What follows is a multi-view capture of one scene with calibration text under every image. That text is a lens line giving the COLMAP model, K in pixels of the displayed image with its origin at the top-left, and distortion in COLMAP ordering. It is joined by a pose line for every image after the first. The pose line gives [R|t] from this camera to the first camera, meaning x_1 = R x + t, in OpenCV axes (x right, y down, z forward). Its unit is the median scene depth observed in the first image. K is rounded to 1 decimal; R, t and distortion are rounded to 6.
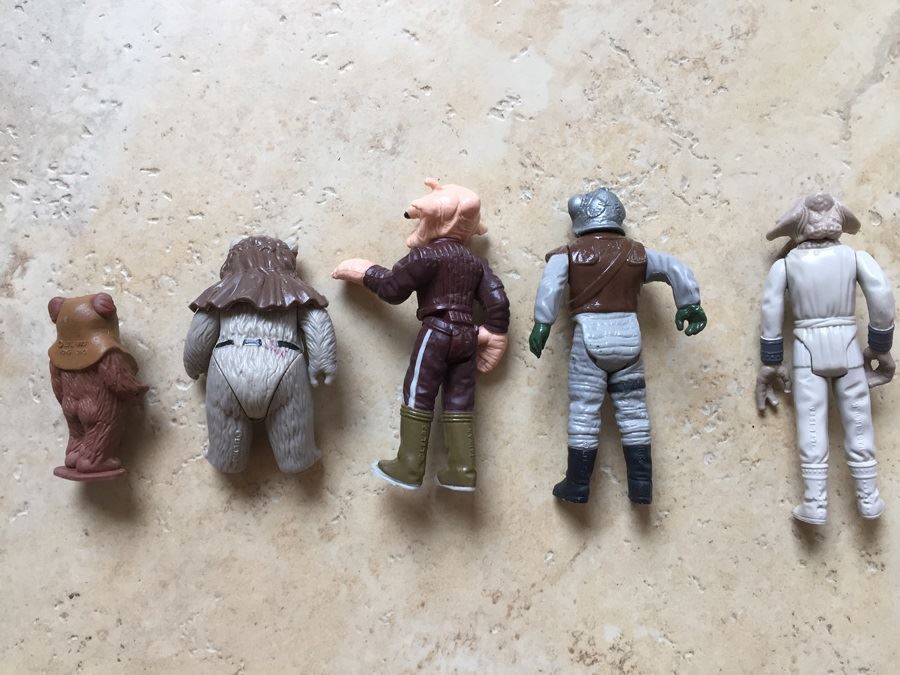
lens RADIAL K [[747.4, 0, 453.6], [0, 747.4, 331.3], [0, 0, 1]] dist [0.059274, -0.138315]
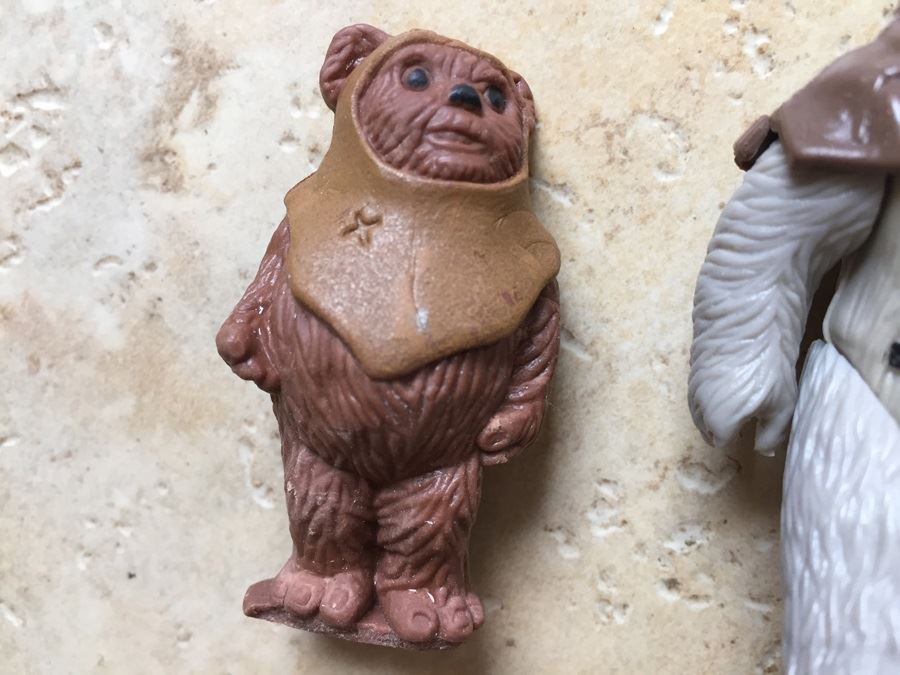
lens RADIAL K [[747.4, 0, 463.0], [0, 747.4, 331.2], [0, 0, 1]] dist [0.059274, -0.138315]
pose [[0.984752, 0.027988, -0.171698, -0.403175], [-0.001378, 0.988197, 0.153183, -0.035509], [0.173958, -0.150610, 0.973167, 0.685003]]
